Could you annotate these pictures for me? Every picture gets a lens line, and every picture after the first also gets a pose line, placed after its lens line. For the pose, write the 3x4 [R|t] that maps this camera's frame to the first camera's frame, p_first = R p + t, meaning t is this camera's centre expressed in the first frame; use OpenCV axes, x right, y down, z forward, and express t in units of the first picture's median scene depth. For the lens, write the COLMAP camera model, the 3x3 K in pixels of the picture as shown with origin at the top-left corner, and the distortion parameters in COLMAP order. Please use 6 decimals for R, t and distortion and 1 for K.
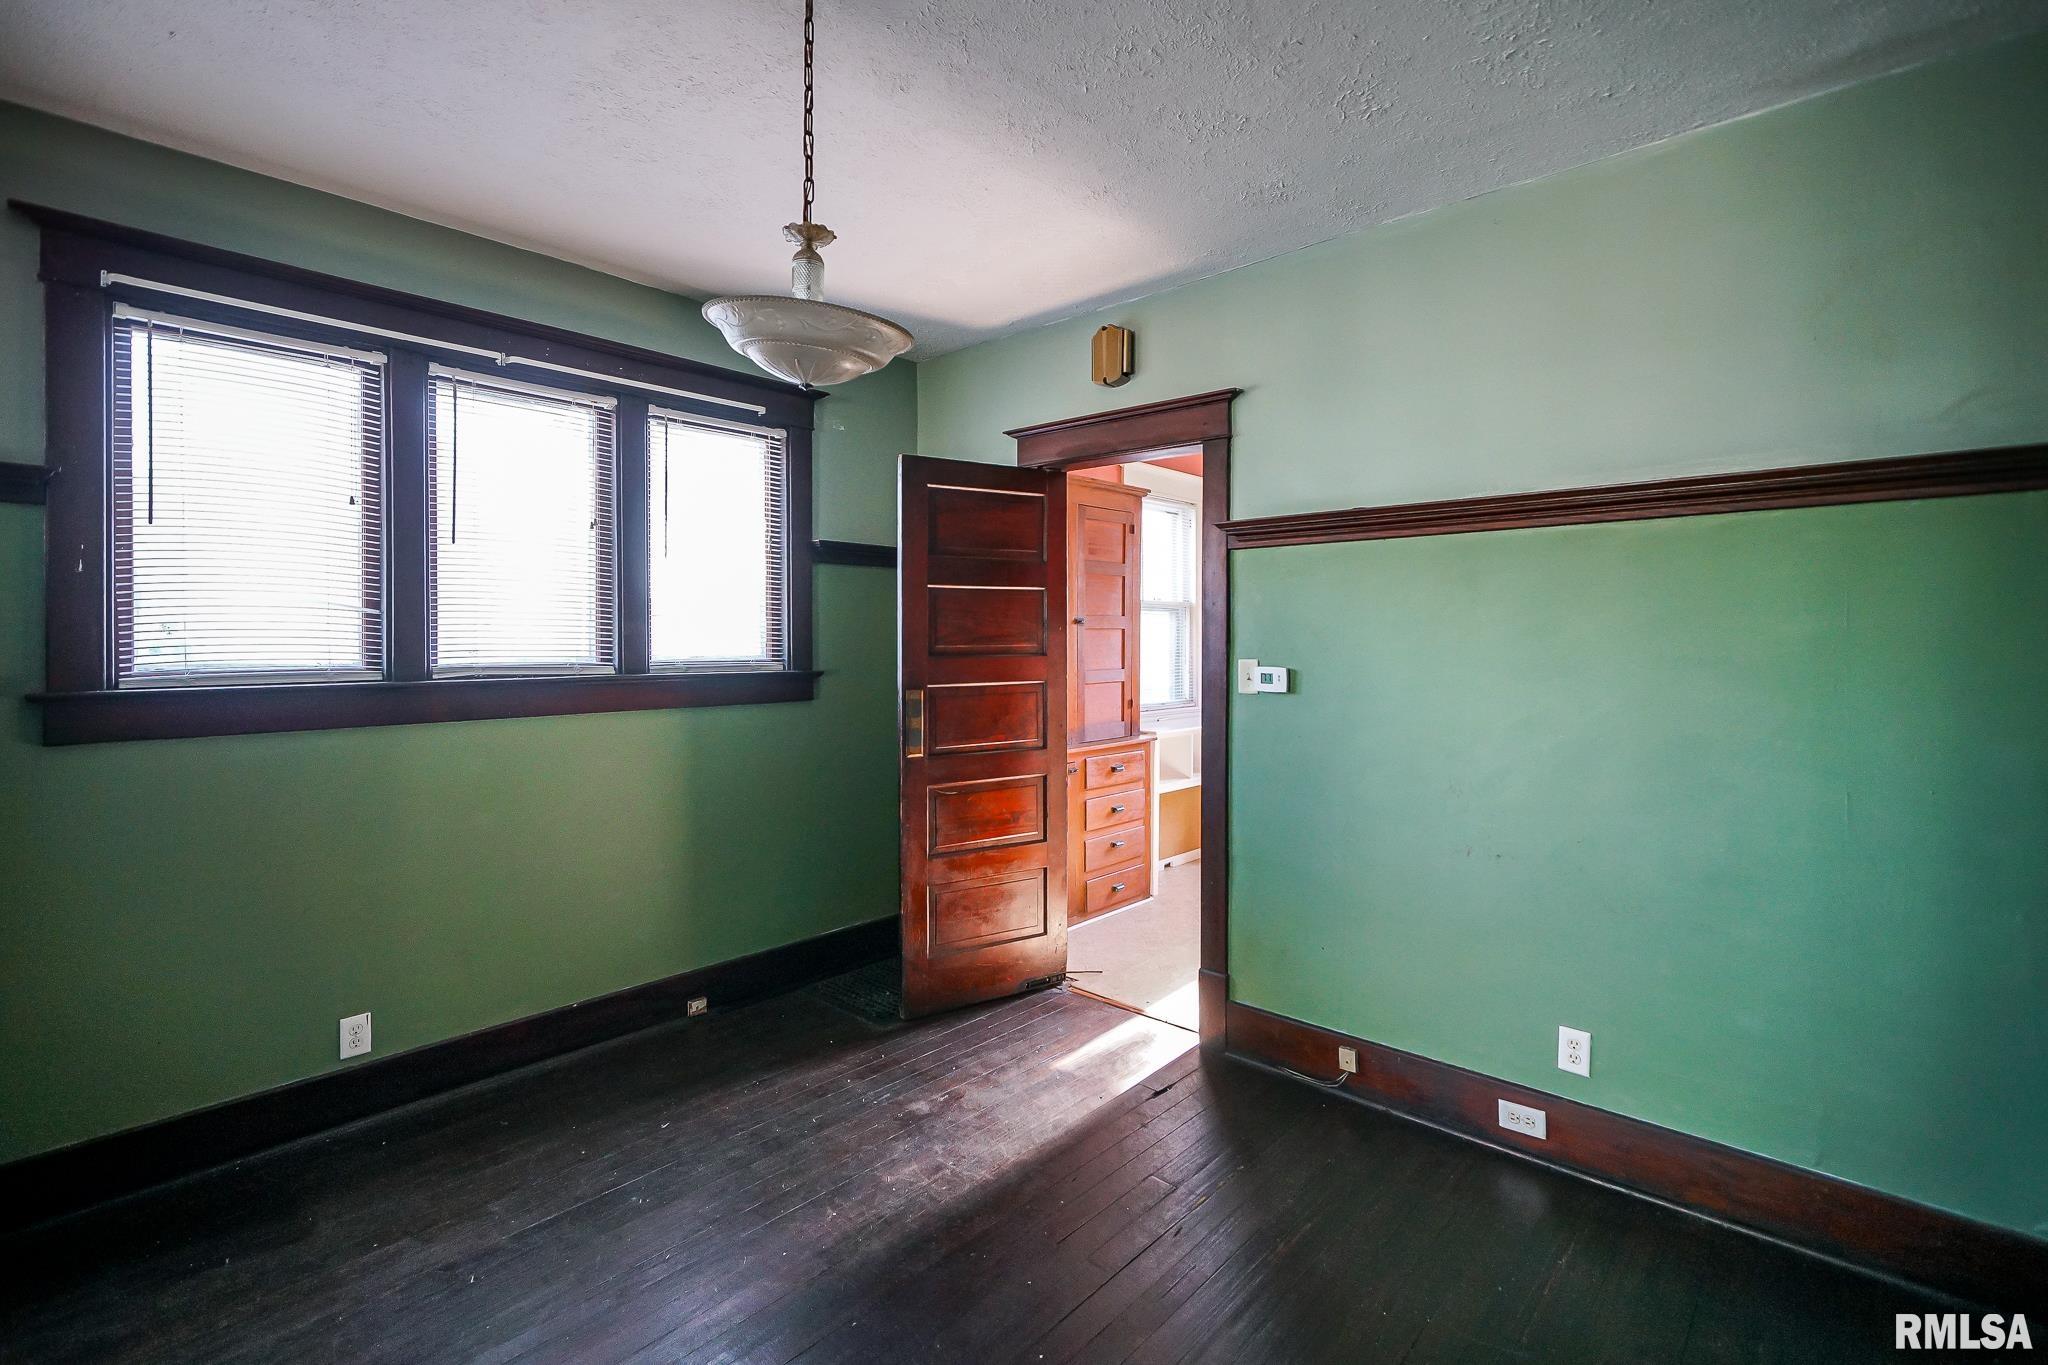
lens RADIAL K [[927.4, 0, 1028.6], [0, 927.4, 636.4], [0, 0, 1]] dist [-0.005320, 0.001663]
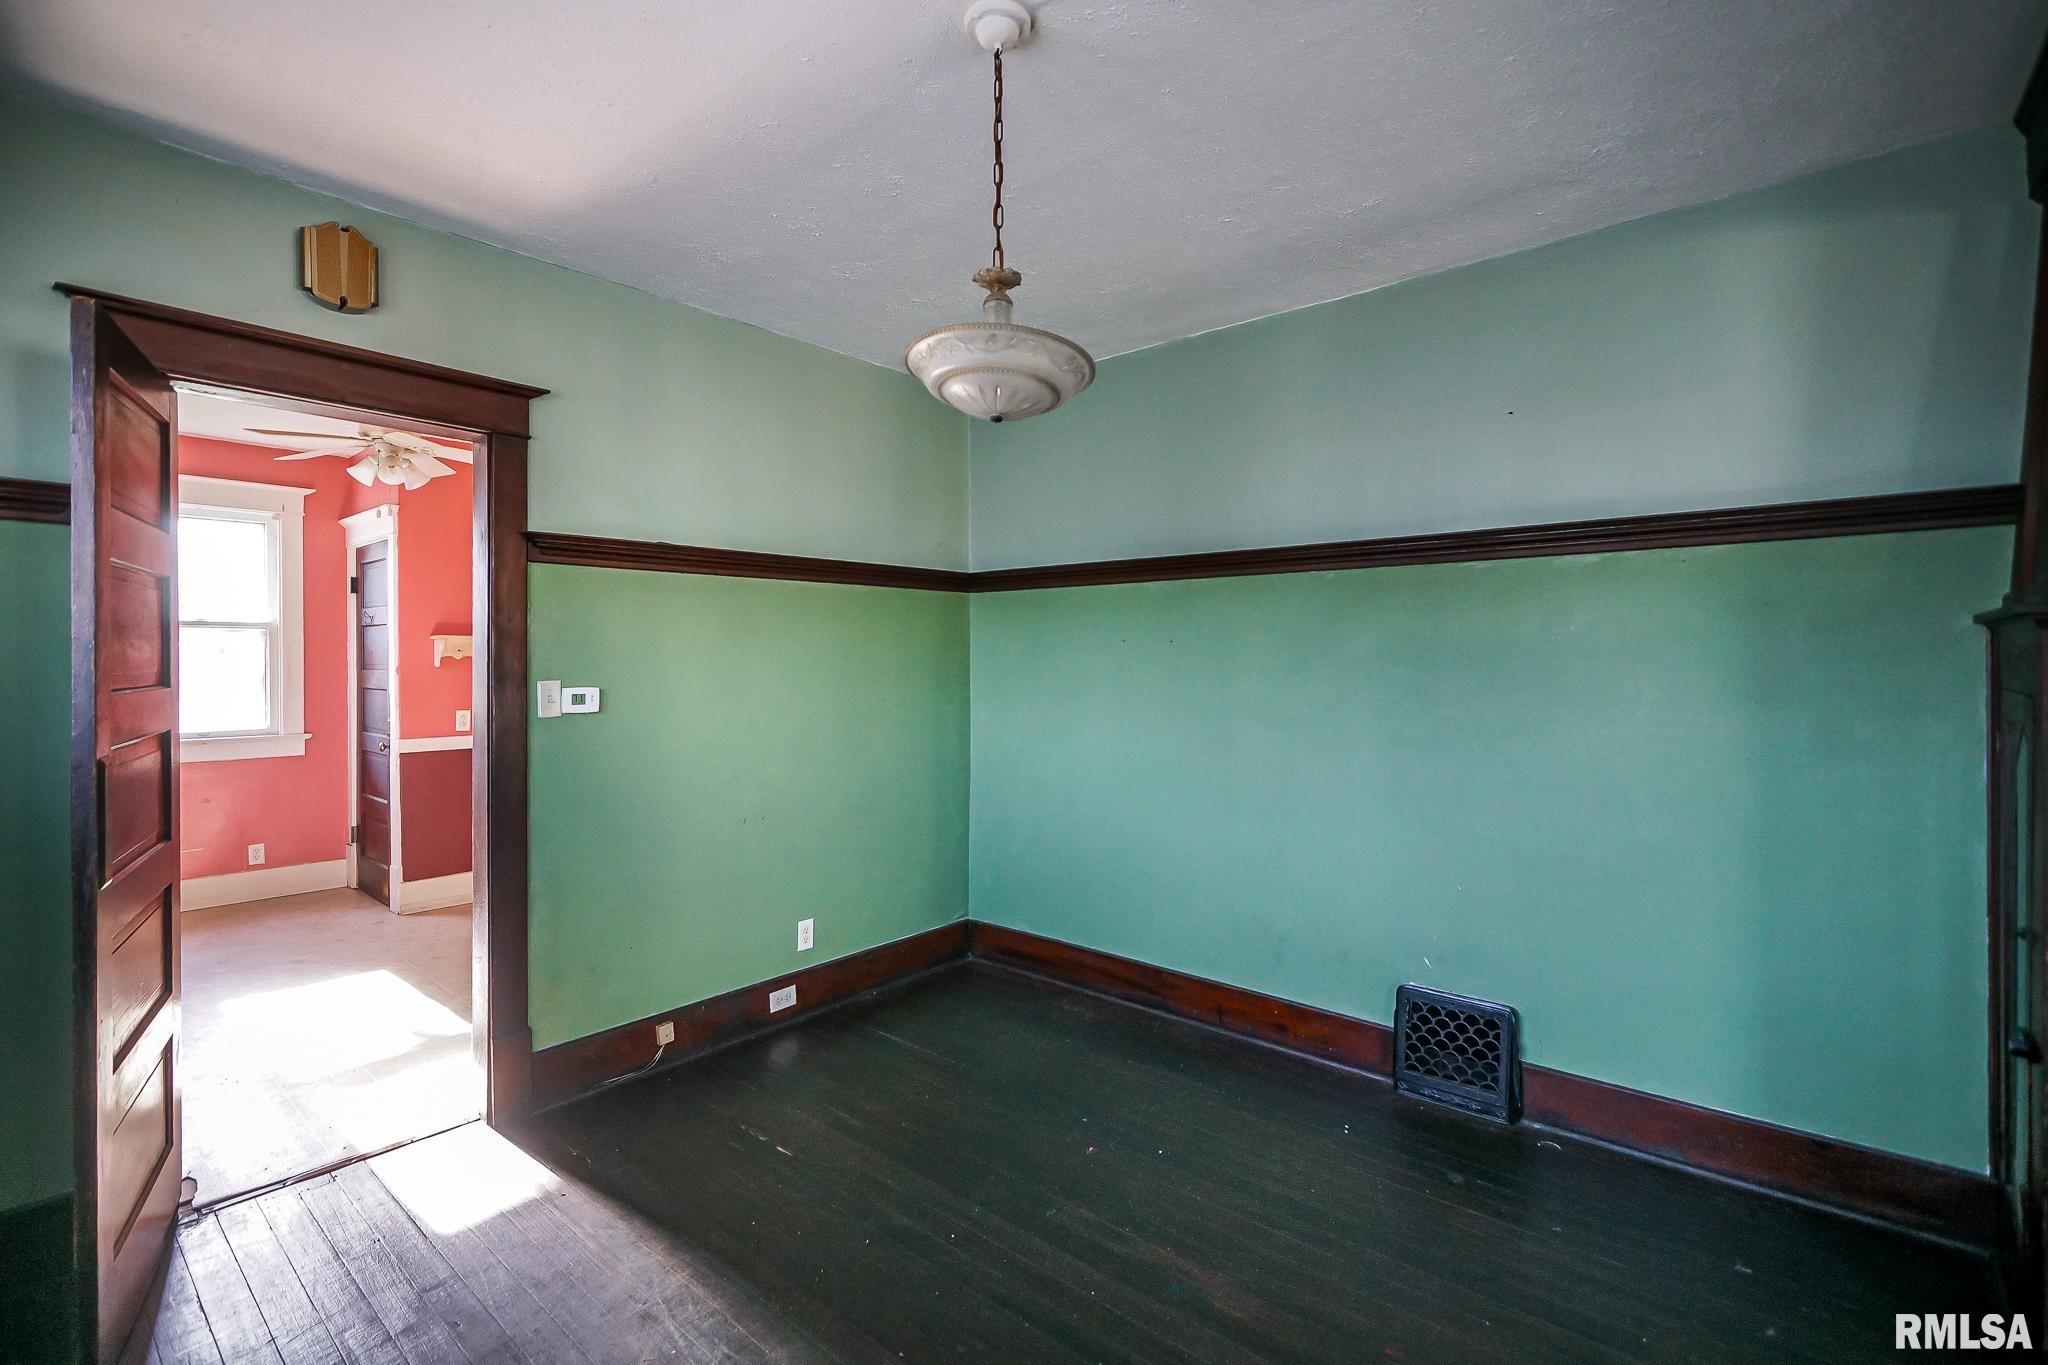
lens RADIAL K [[927.4, 0, 1004.2], [0, 927.4, 665.4], [0, 0, 1]] dist [-0.005320, 0.001663]
pose [[-0.009647, -0.008313, 0.999919, -0.688999], [0.008344, 0.999930, 0.008394, 0.004929], [-0.999919, 0.008424, -0.009577, 0.531641]]
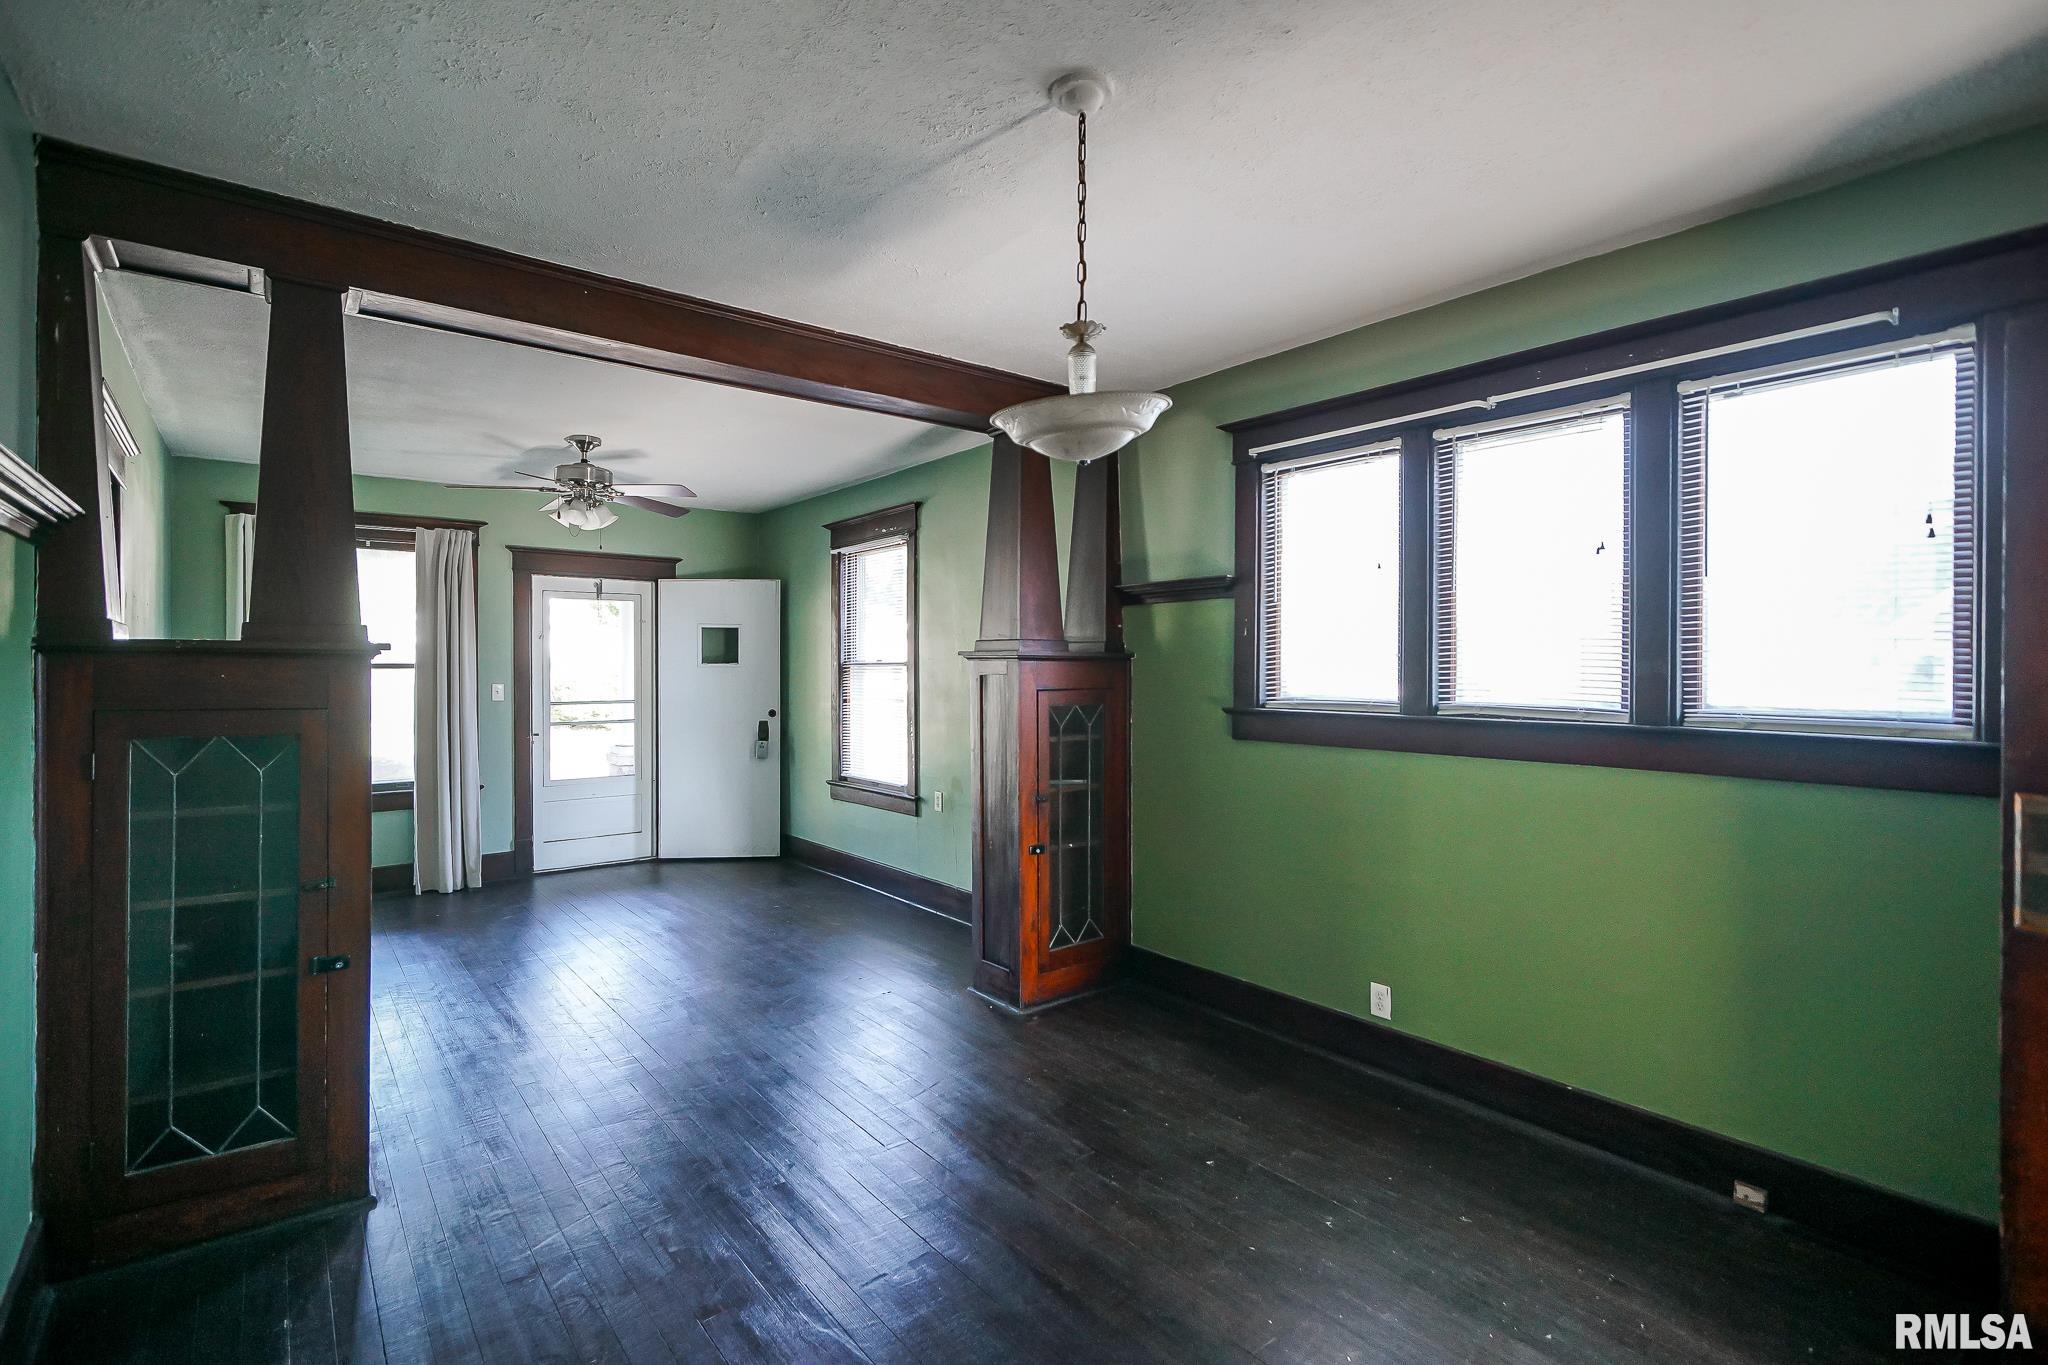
lens RADIAL K [[927.4, 0, 964.2], [0, 927.4, 670.0], [0, 0, 1]] dist [-0.005320, 0.001663]
pose [[-0.181157, -0.003196, -0.983449, 0.481148], [-0.010589, 0.999943, -0.001299, 0.000370], [0.983397, 0.010179, -0.181180, 0.559328]]
